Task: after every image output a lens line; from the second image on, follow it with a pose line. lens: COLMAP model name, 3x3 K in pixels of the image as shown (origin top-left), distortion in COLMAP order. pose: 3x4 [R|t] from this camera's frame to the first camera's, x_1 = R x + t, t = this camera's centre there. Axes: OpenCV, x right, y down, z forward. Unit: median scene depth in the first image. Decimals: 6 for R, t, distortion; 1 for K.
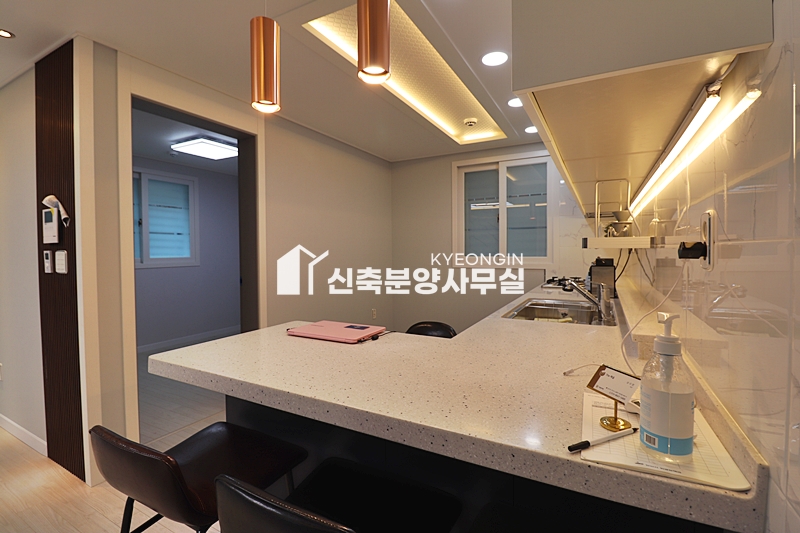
lens RADIAL K [[368.0, 0, 400.3], [0, 368.0, 260.0], [0, 0, 1]] dist [-0.003329, -0.010138]
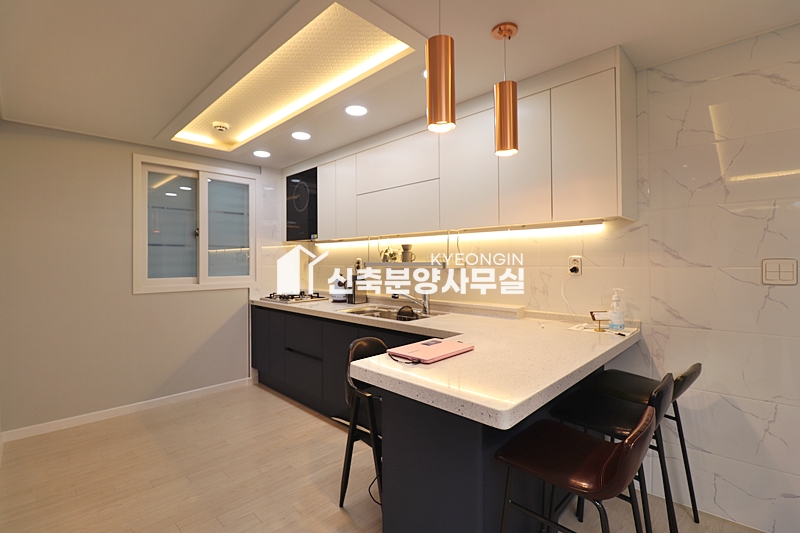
lens RADIAL K [[368.0, 0, 400.2], [0, 368.0, 262.7], [0, 0, 1]] dist [-0.003329, -0.010138]
pose [[0.273220, 0.002462, 0.961948, -0.860347], [0.031937, 0.999422, -0.011629, -0.033279], [-0.961421, 0.033899, 0.272983, 0.554007]]
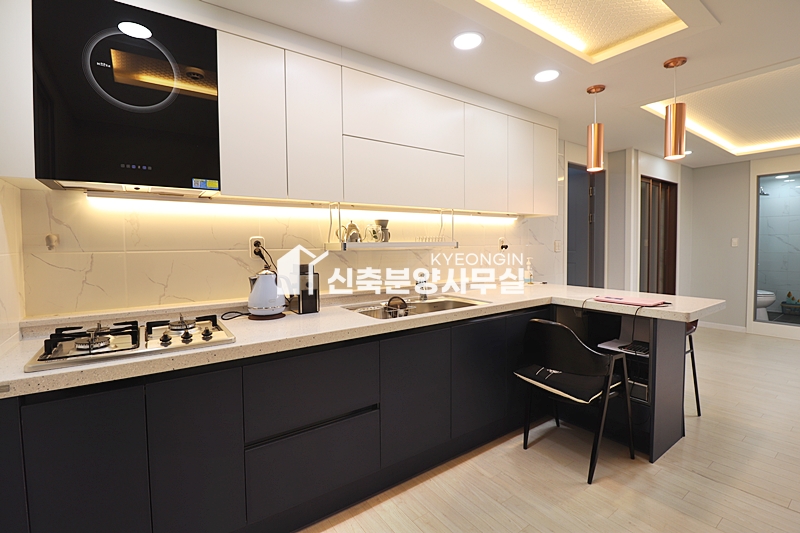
lens RADIAL K [[368.0, 0, 404.3], [0, 368.0, 260.1], [0, 0, 1]] dist [-0.003329, -0.010138]
pose [[-0.899963, -0.005959, 0.435926, -0.006657], [0.027076, 0.997212, 0.069531, -0.074517], [-0.435125, 0.074378, -0.897293, 1.934768]]
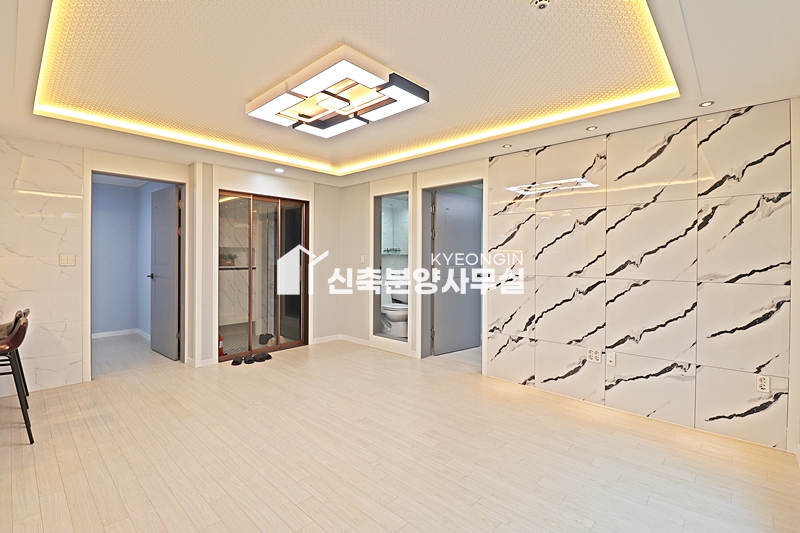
lens RADIAL K [[368.0, 0, 402.1], [0, 368.0, 259.4], [0, 0, 1]] dist [-0.003329, -0.010138]
pose [[-0.969722, -0.001389, 0.244208, -1.783866], [0.005874, 0.999562, 0.029014, -0.037814], [-0.244141, 0.029570, -0.969289, 1.225507]]
